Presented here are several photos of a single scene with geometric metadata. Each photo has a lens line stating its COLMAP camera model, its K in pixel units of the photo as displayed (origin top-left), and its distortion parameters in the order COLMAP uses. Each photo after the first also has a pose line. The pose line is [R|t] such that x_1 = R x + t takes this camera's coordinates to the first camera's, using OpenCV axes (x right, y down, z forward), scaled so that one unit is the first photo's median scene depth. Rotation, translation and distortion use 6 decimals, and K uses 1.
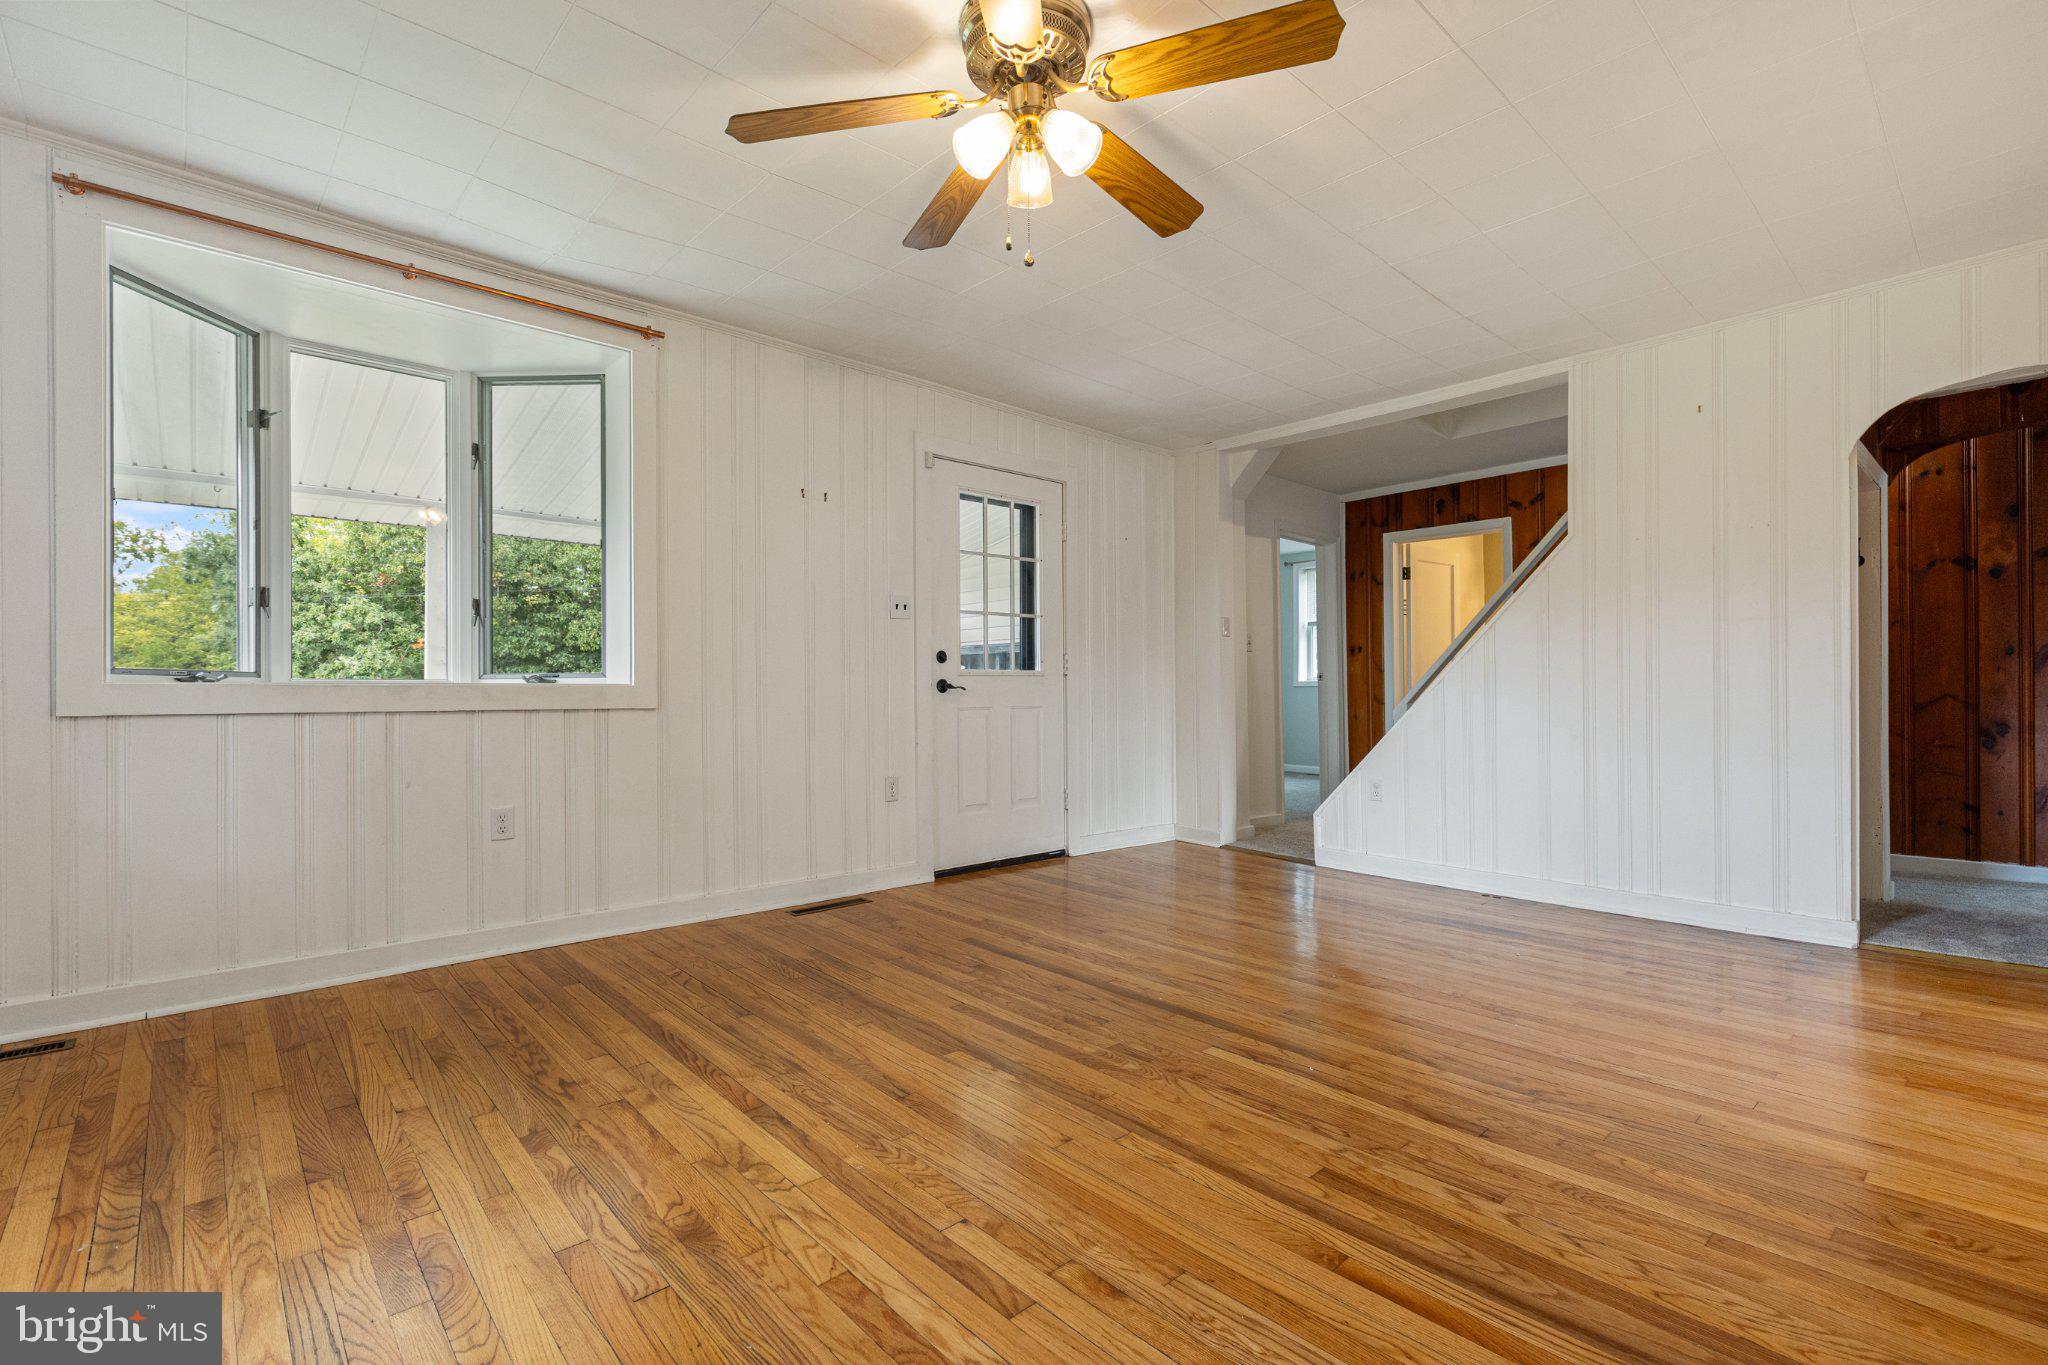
lens RADIAL K [[873.7, 0, 1024.0], [0, 873.7, 682.5], [0, 0, 1]] dist [0.001191, -0.000502]
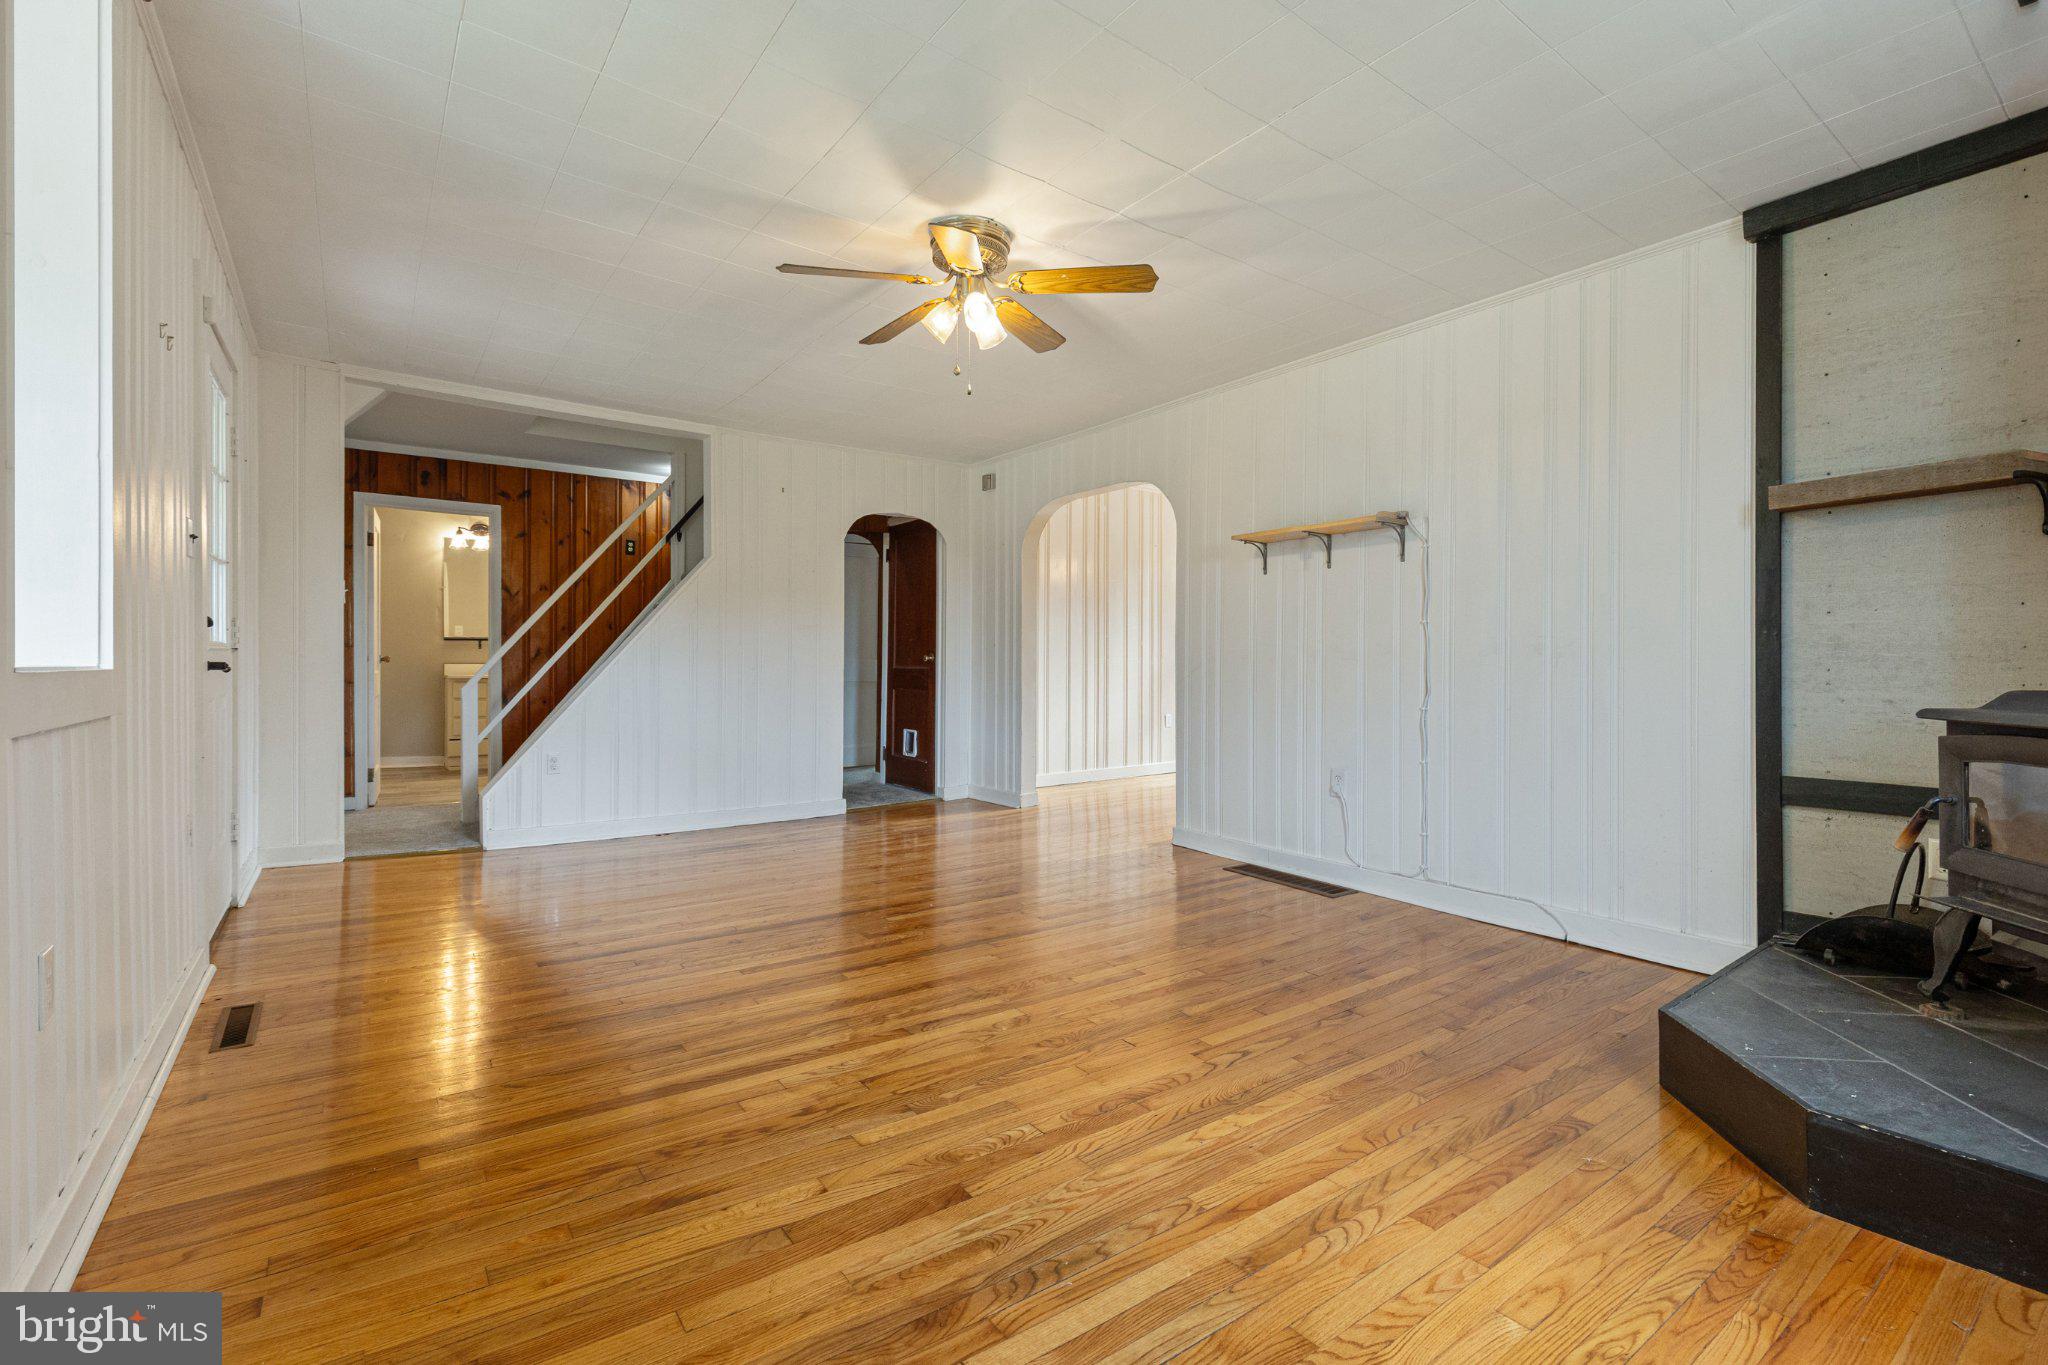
lens RADIAL K [[944.3, 0, 1024.1], [0, 944.3, 654.0], [0, 0, 1]] dist [0.002938, -0.000043]
pose [[0.112675, 0.009502, 0.993586, -1.257703], [-0.012235, 0.999892, -0.008174, -0.014916], [-0.993557, -0.011235, 0.112779, 0.560841]]
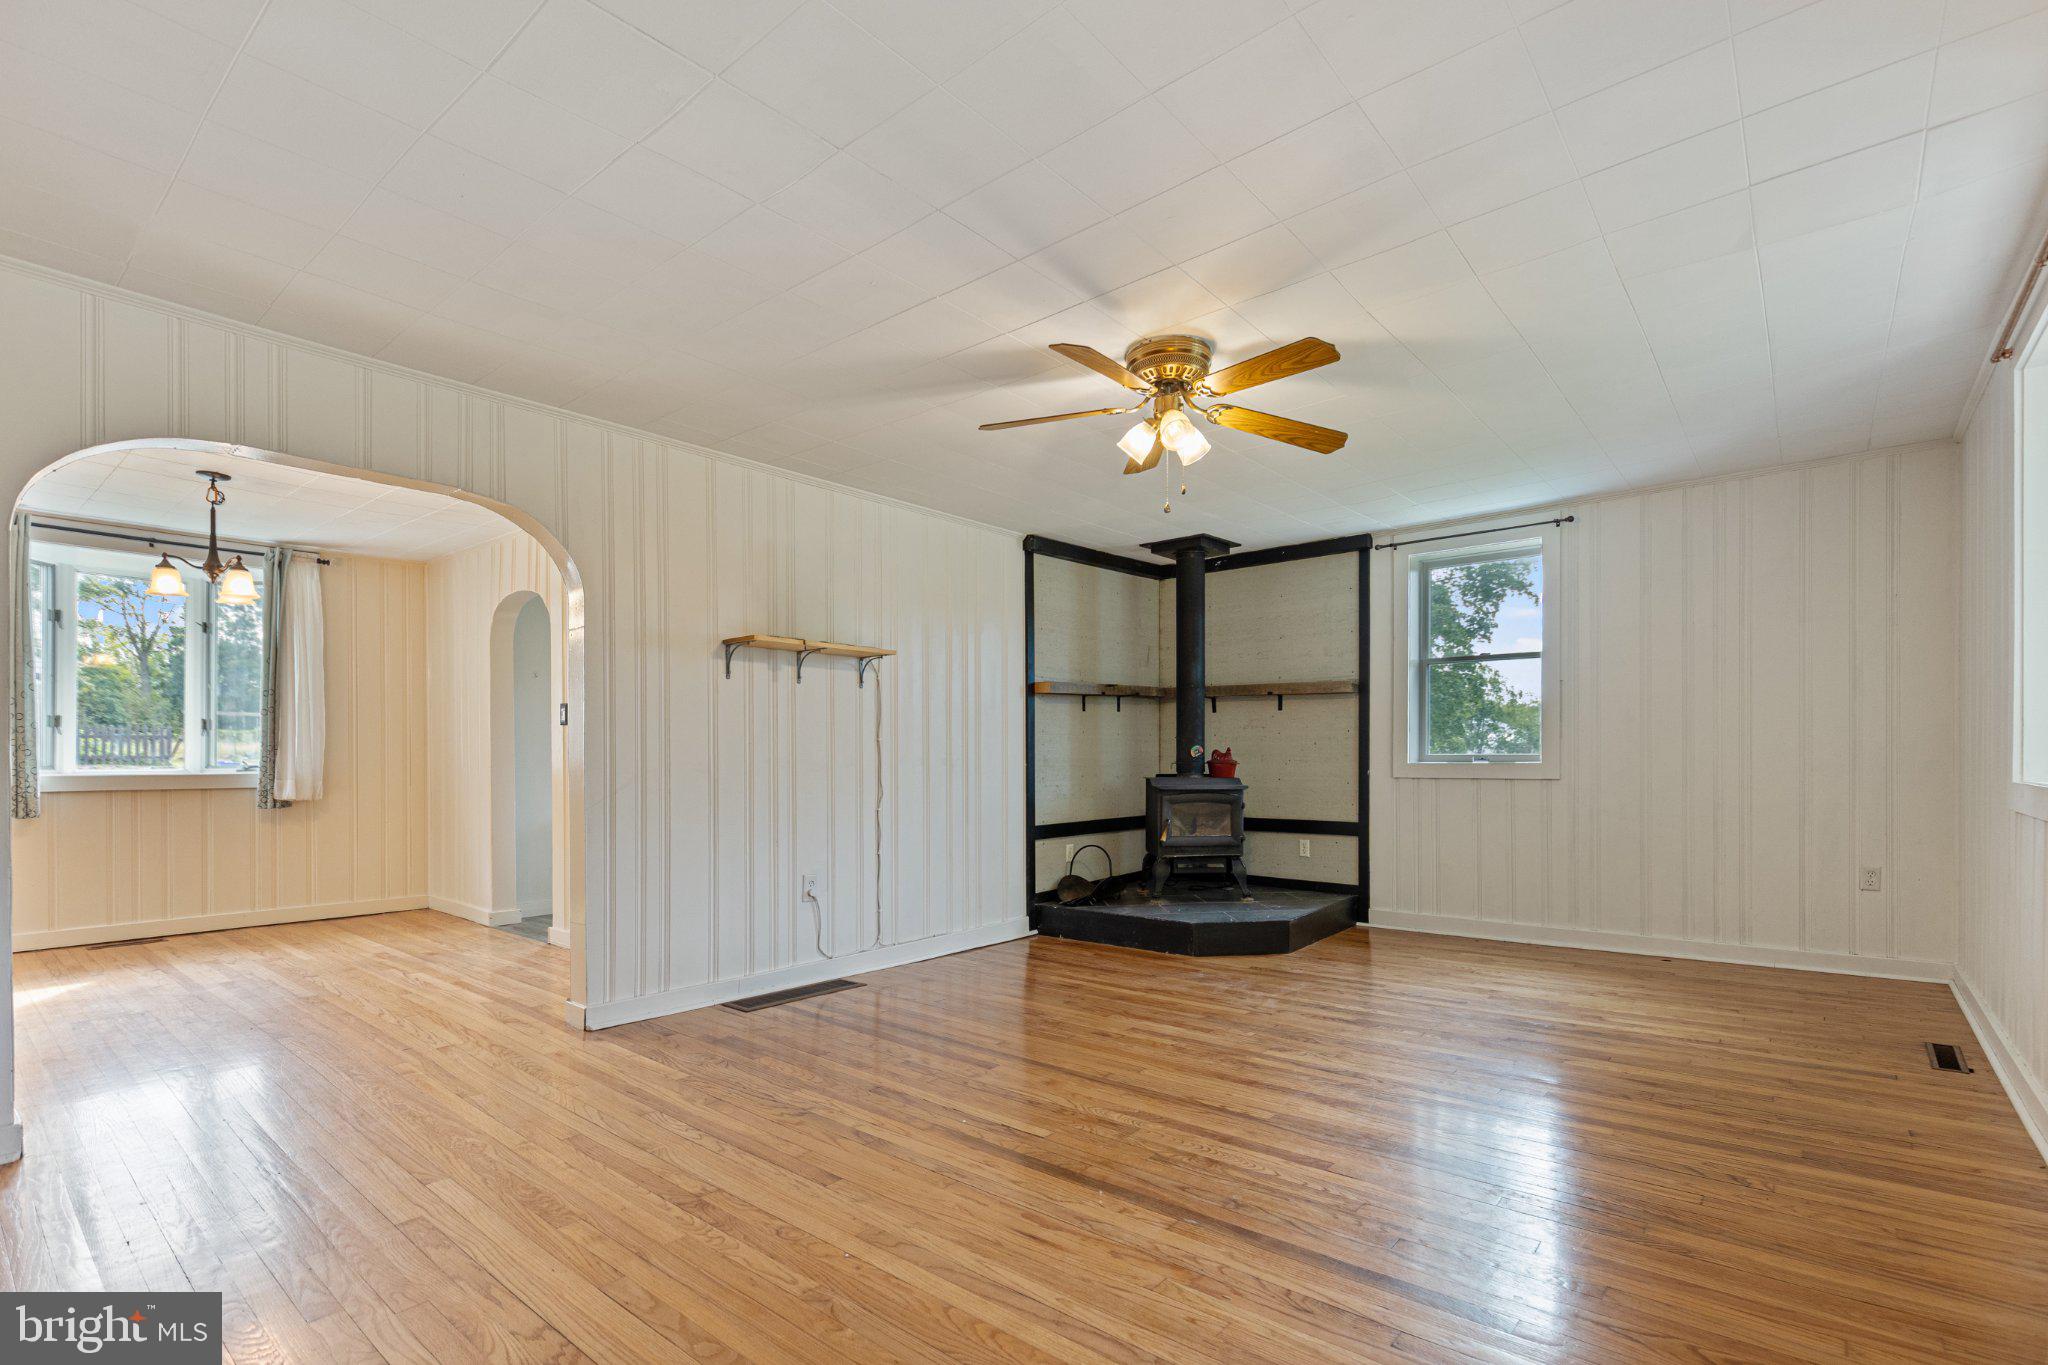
lens RADIAL K [[918.9, 0, 988.2], [0, 918.9, 707.7], [0, 0, 1]] dist [0.000600, -0.000264]
pose [[-0.994642, 0.004407, -0.103289, 0.373869], [0.010913, 0.997985, -0.062506, -0.032165], [0.102805, -0.063298, -0.992686, 2.011073]]
